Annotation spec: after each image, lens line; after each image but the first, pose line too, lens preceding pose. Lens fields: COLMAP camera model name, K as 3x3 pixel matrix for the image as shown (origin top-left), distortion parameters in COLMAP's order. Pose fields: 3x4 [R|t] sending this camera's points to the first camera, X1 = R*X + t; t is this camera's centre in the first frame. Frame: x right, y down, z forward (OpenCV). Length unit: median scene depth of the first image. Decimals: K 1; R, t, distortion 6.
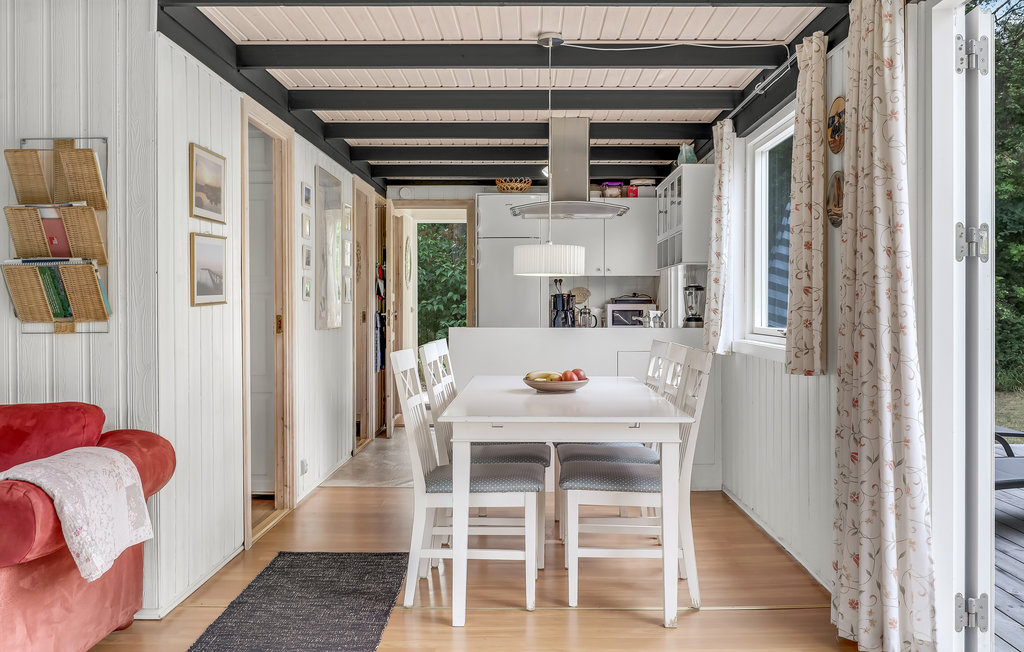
lens RADIAL K [[893.6, 0, 513.2], [0, 893.6, 310.8], [0, 0, 1]] dist [-0.030720, -0.000200]
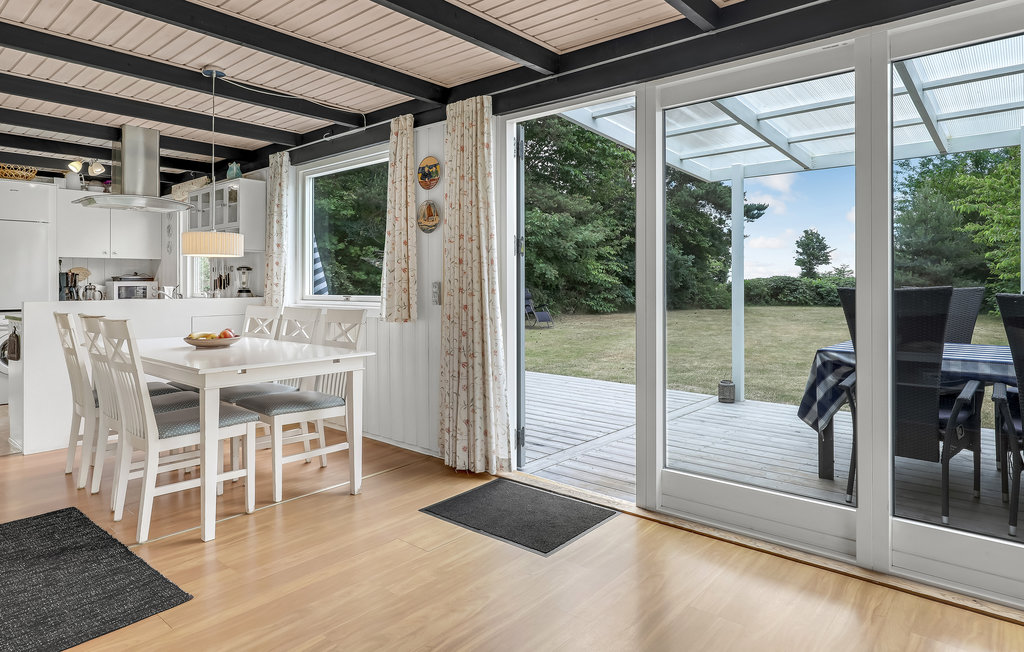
lens RADIAL K [[606.3, 0, 511.9], [0, 606.3, 279.8], [0, 0, 1]] dist [0.002126, 0.002103]
pose [[0.645716, 0.001146, 0.763577, -0.383655], [0.009166, 0.999915, -0.009252, 0.006598], [-0.763523, 0.012973, 0.645651, 0.123140]]
